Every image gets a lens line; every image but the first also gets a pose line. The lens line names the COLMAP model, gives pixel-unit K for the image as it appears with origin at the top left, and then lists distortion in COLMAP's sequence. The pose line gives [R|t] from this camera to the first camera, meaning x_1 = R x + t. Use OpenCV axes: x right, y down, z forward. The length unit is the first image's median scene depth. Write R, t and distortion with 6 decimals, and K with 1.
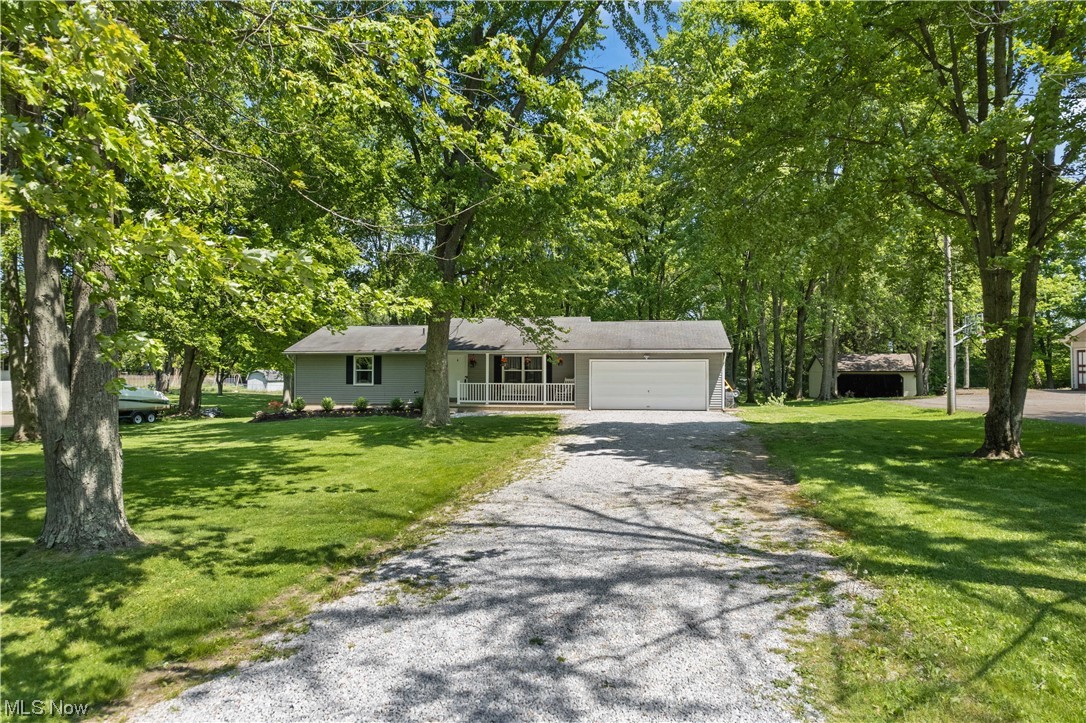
lens RADIAL K [[681.7, 0, 543.0], [0, 681.7, 361.5], [0, 0, 1]] dist [-0.005431, -0.002257]
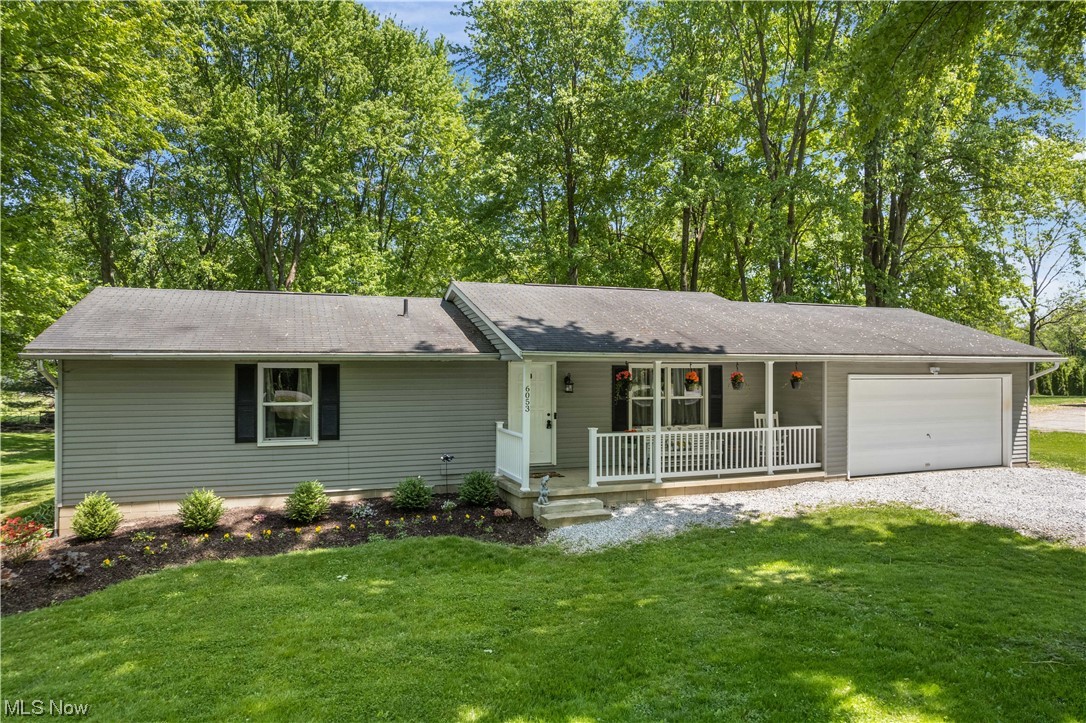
lens RADIAL K [[681.7, 0, 543.0], [0, 681.7, 361.5], [0, 0, 1]] dist [-0.005431, -0.002257]
pose [[0.880971, 0.003805, 0.473155, -0.322319], [-0.002227, 0.999990, -0.003895, -0.009613], [-0.473165, 0.002378, 0.880971, 0.617179]]
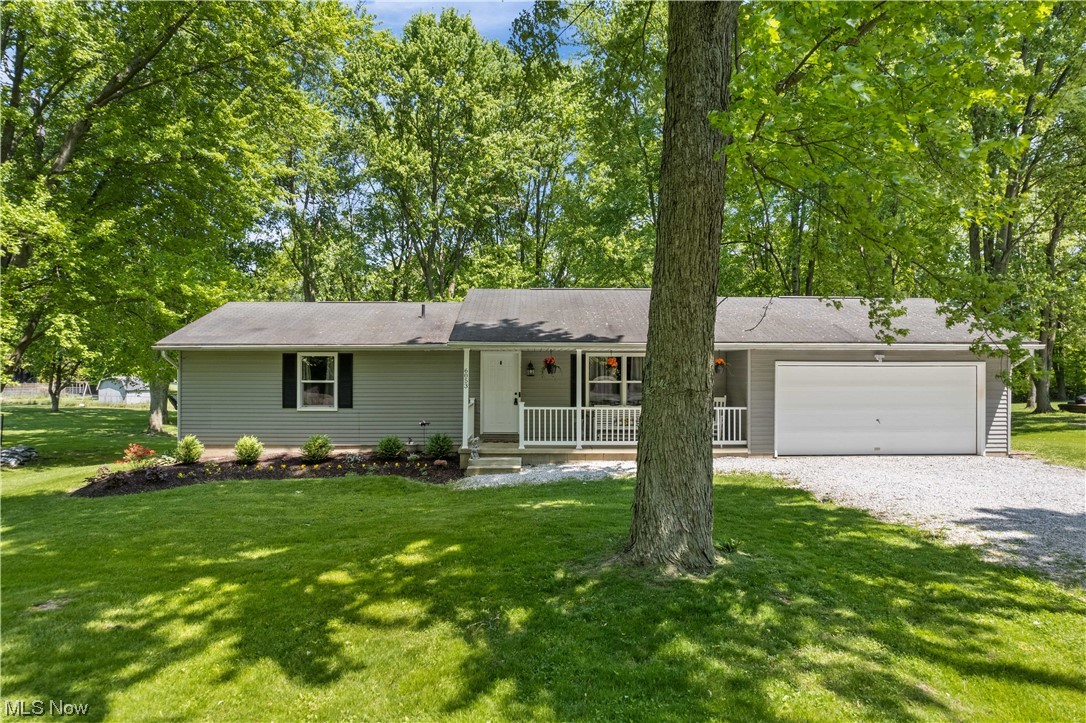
lens RADIAL K [[681.7, 0, 543.0], [0, 681.7, 361.5], [0, 0, 1]] dist [-0.005431, -0.002257]
pose [[0.987192, 0.001784, 0.159524, -0.178496], [-0.001178, 0.999992, -0.003891, -0.000991], [-0.159529, 0.003653, 0.987186, 0.461464]]
